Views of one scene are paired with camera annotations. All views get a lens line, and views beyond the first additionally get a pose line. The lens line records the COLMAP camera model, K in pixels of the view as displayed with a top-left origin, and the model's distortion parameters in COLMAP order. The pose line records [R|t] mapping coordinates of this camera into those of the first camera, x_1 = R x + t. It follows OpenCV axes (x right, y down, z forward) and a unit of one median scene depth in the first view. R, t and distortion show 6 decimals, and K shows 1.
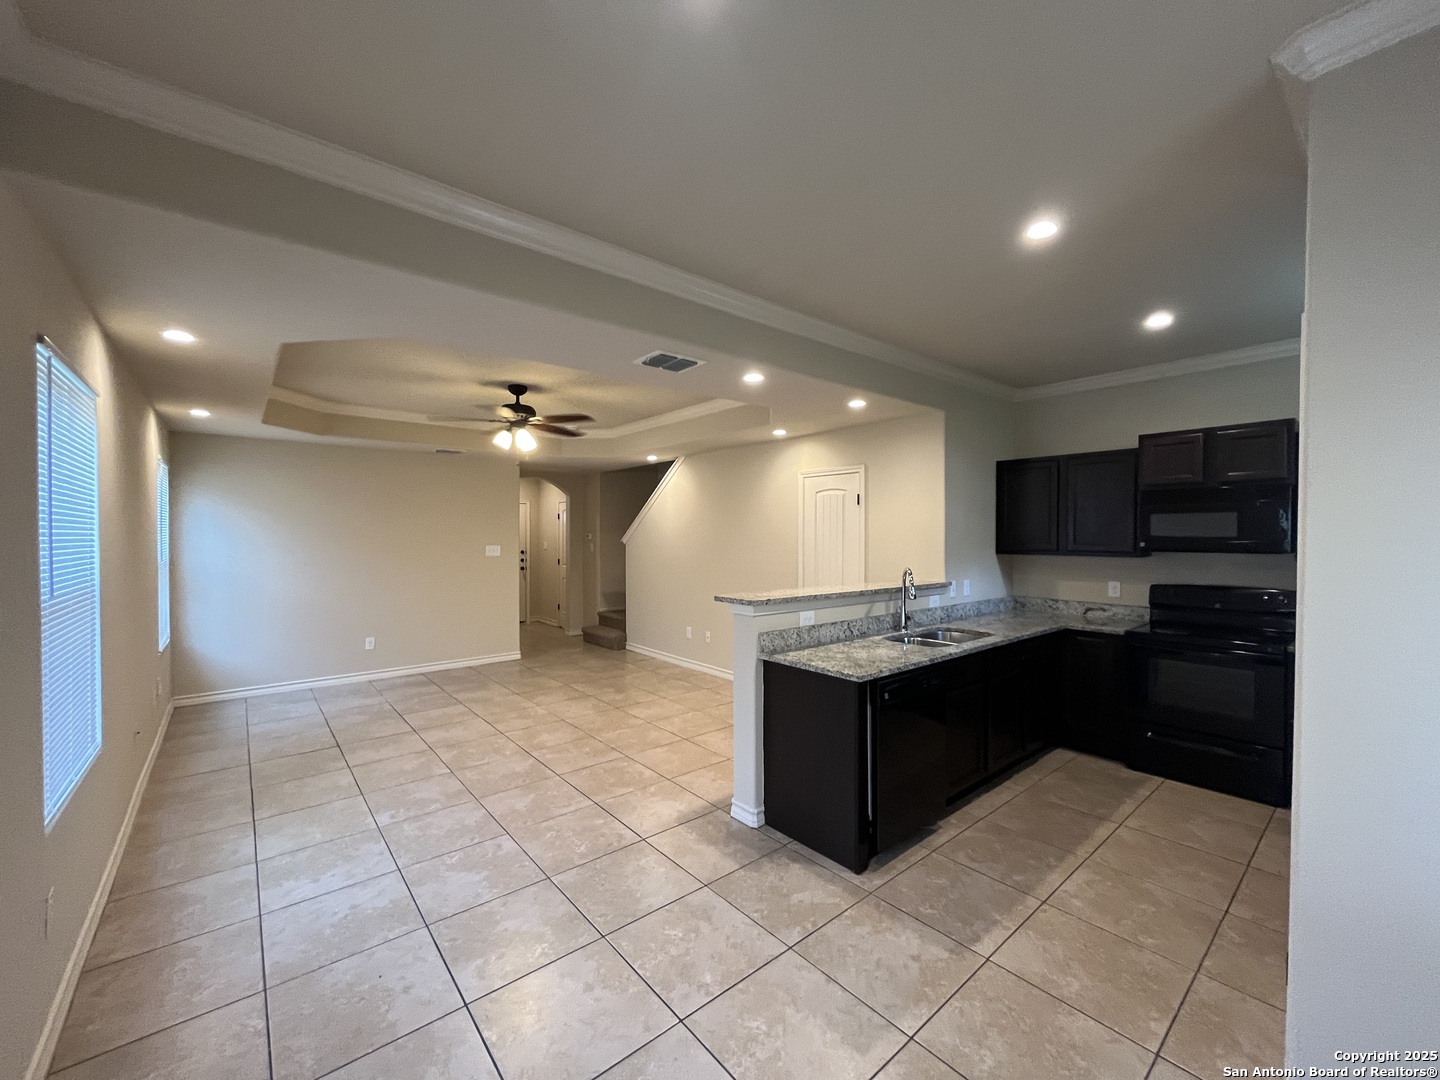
lens RADIAL K [[579.3, 0, 720.0], [0, 579.3, 539.4], [0, 0, 1]] dist [-0.001380, 0.000471]
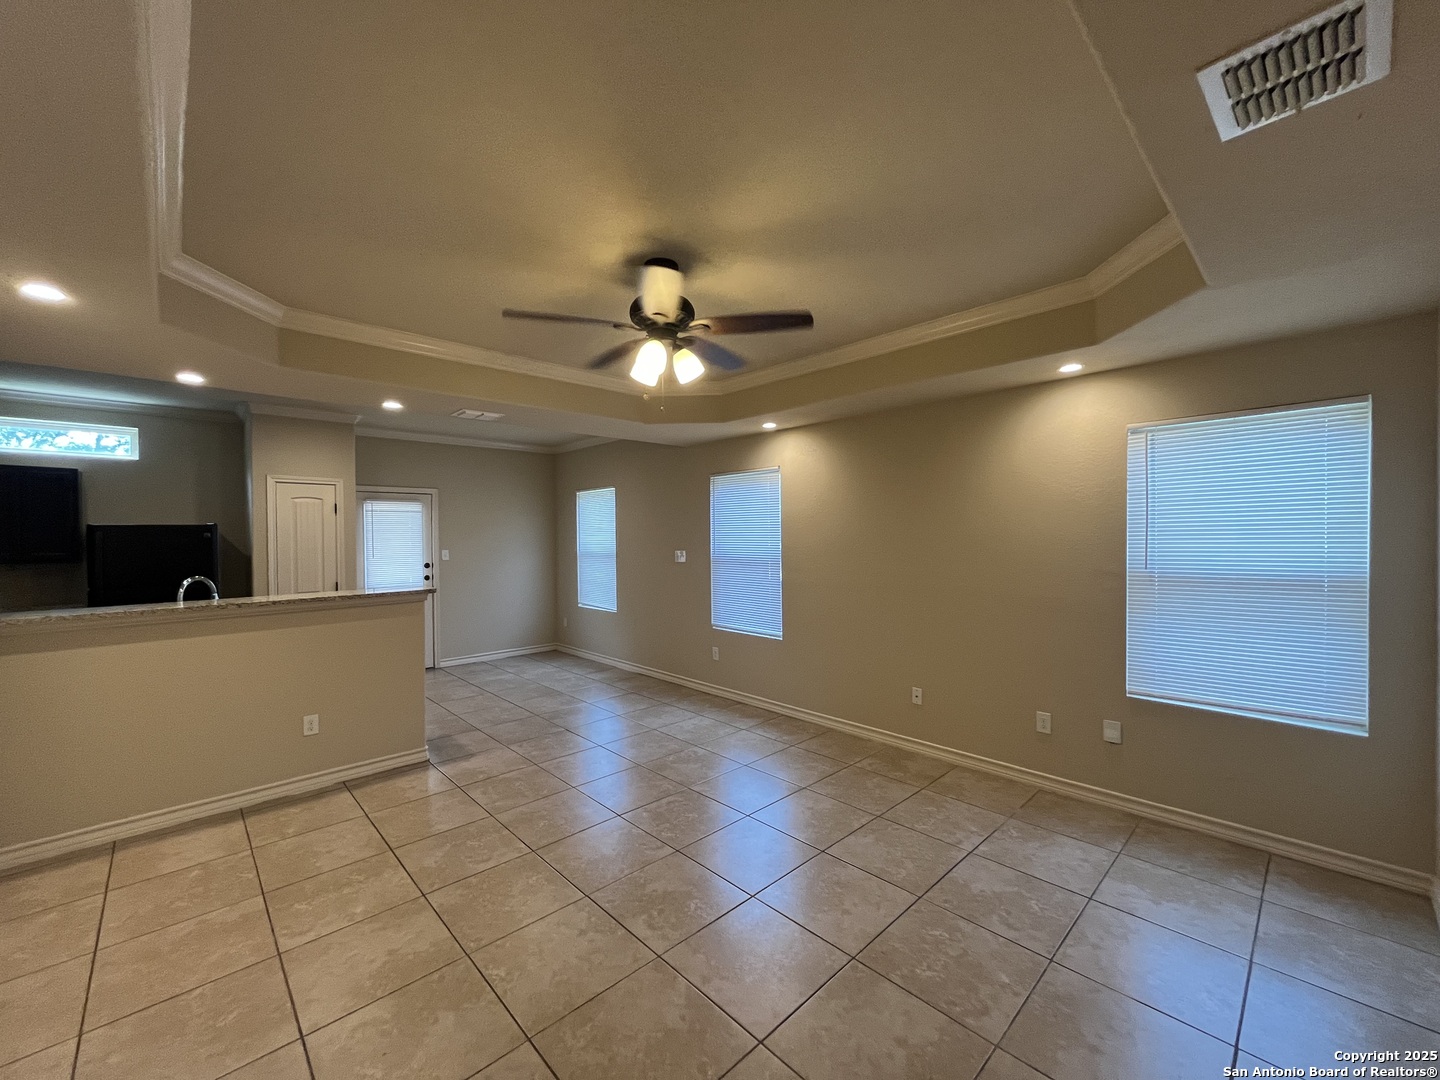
lens RADIAL K [[579.3, 0, 718.4], [0, 579.3, 542.6], [0, 0, 1]] dist [-0.001380, 0.000471]
pose [[-0.998072, 0.010311, -0.061197, -0.420994], [0.008771, 0.999639, 0.025390, -0.020825], [0.061437, 0.024804, -0.997803, 1.776827]]
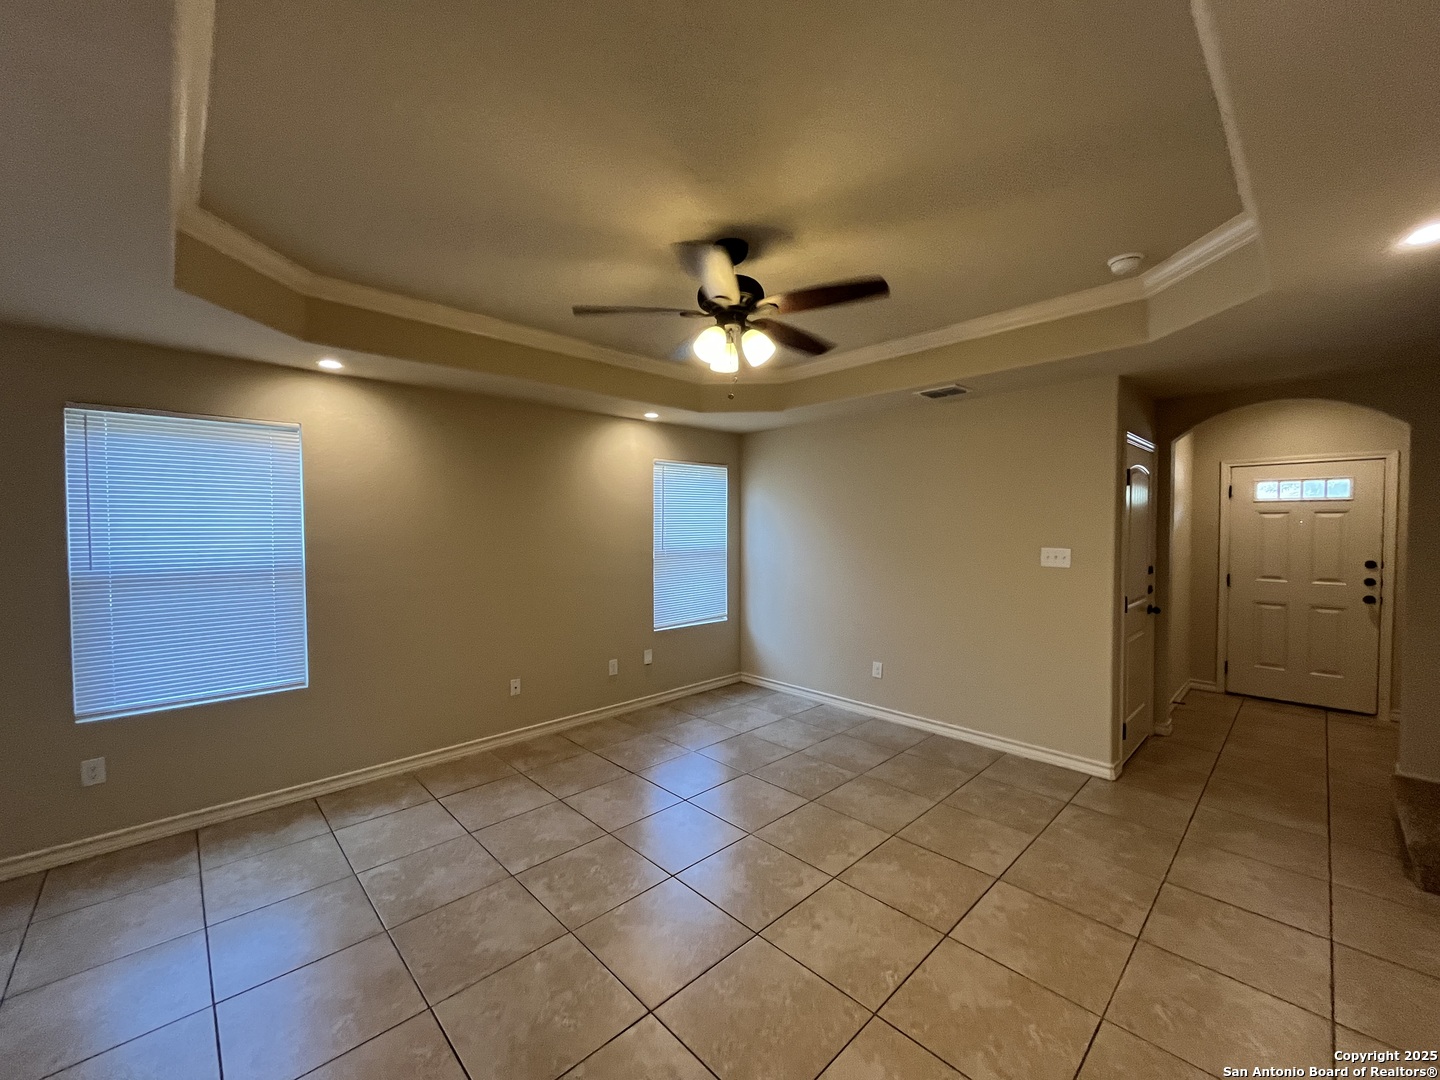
lens RADIAL K [[579.3, 0, 717.3], [0, 579.3, 543.1], [0, 0, 1]] dist [-0.001380, 0.000471]
pose [[0.062345, 0.027803, -0.997667, 0.204912], [-0.006327, 0.999603, 0.027461, -0.010461], [0.998035, 0.004600, 0.062496, 1.098733]]
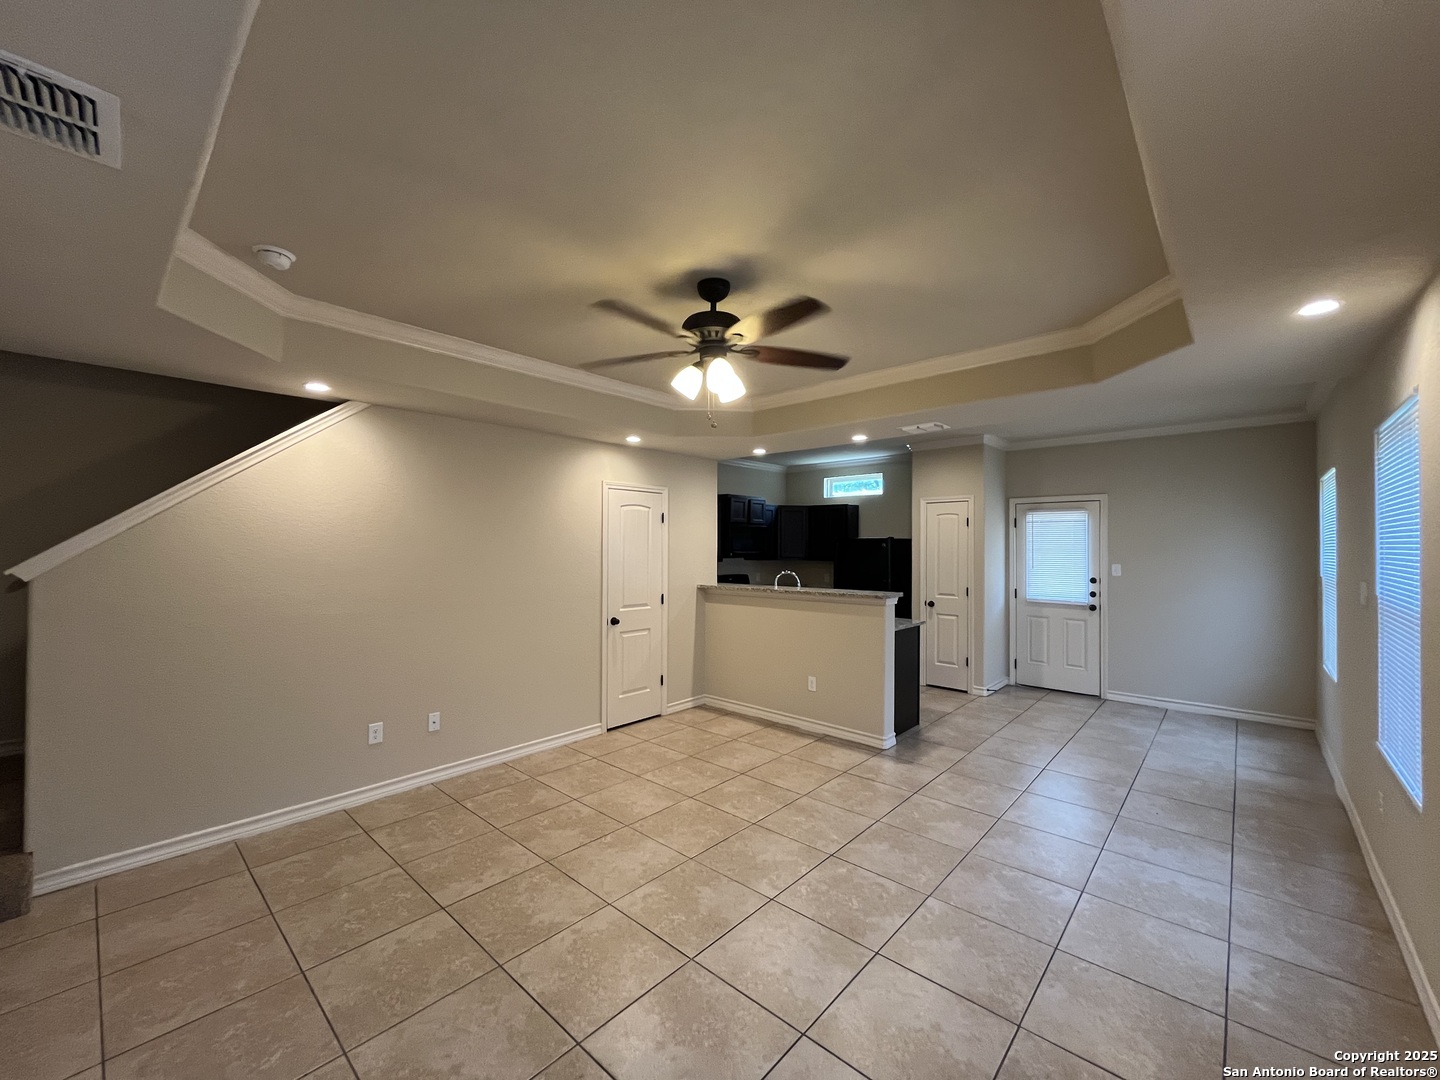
lens RADIAL K [[579.3, 0, 717.7], [0, 579.3, 540.6], [0, 0, 1]] dist [-0.001380, 0.000471]
pose [[-0.135018, 0.010141, 0.990791, -1.026482], [0.008264, 0.999924, -0.009109, -0.017208], [-0.990809, 0.006958, -0.135092, 1.230784]]
